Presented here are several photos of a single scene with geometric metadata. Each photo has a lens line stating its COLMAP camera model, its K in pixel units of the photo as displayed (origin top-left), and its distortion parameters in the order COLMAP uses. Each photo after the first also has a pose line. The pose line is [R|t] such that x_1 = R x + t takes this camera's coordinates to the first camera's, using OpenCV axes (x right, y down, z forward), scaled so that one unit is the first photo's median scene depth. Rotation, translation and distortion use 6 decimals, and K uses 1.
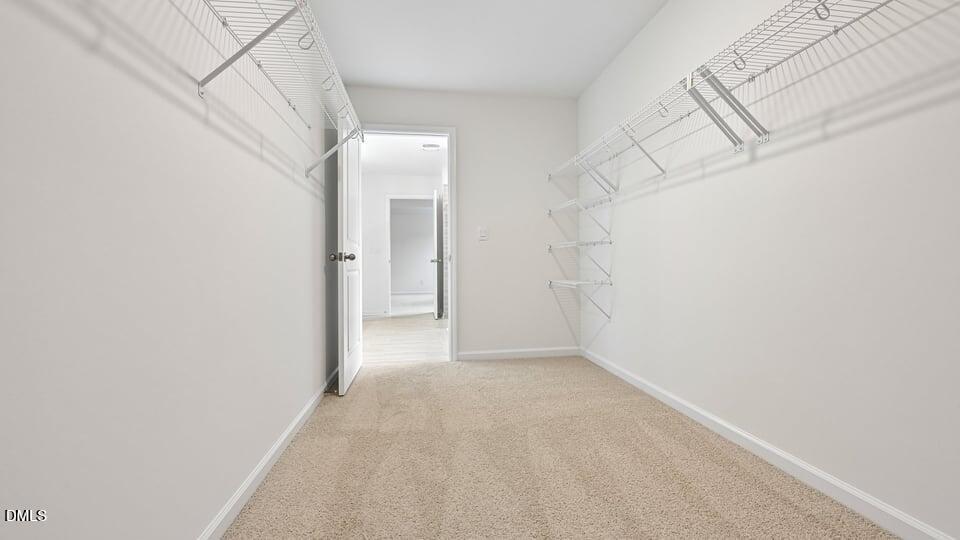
lens RADIAL K [[386.3, 0, 475.8], [0, 386.3, 268.1], [0, 0, 1]] dist [-0.001046, -0.000018]
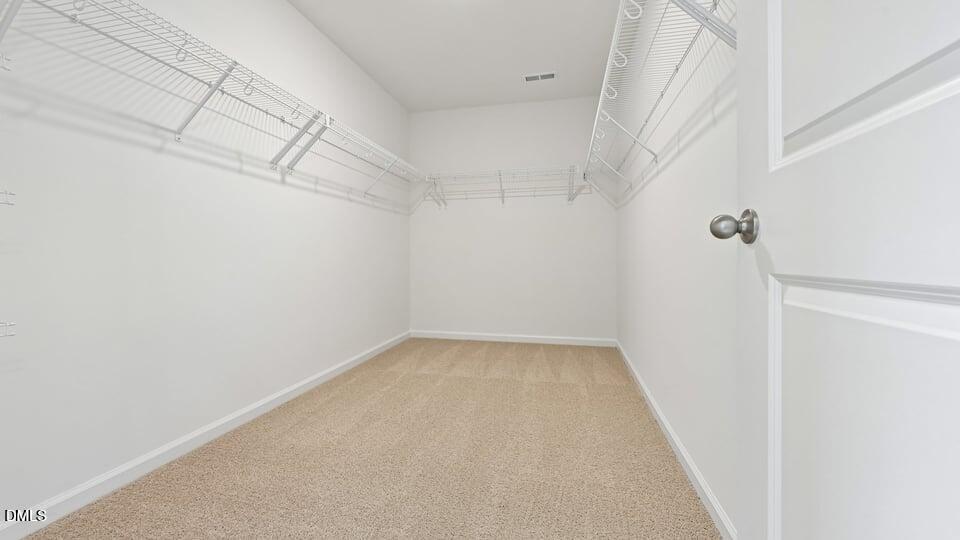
lens RADIAL K [[386.3, 0, 475.8], [0, 386.3, 268.1], [0, 0, 1]] dist [-0.001046, -0.000018]
pose [[-0.927609, 0.042681, 0.371106, -0.350974], [0.054178, 0.998319, 0.020604, 0.018179], [-0.369603, 0.039218, -0.928362, 1.943019]]
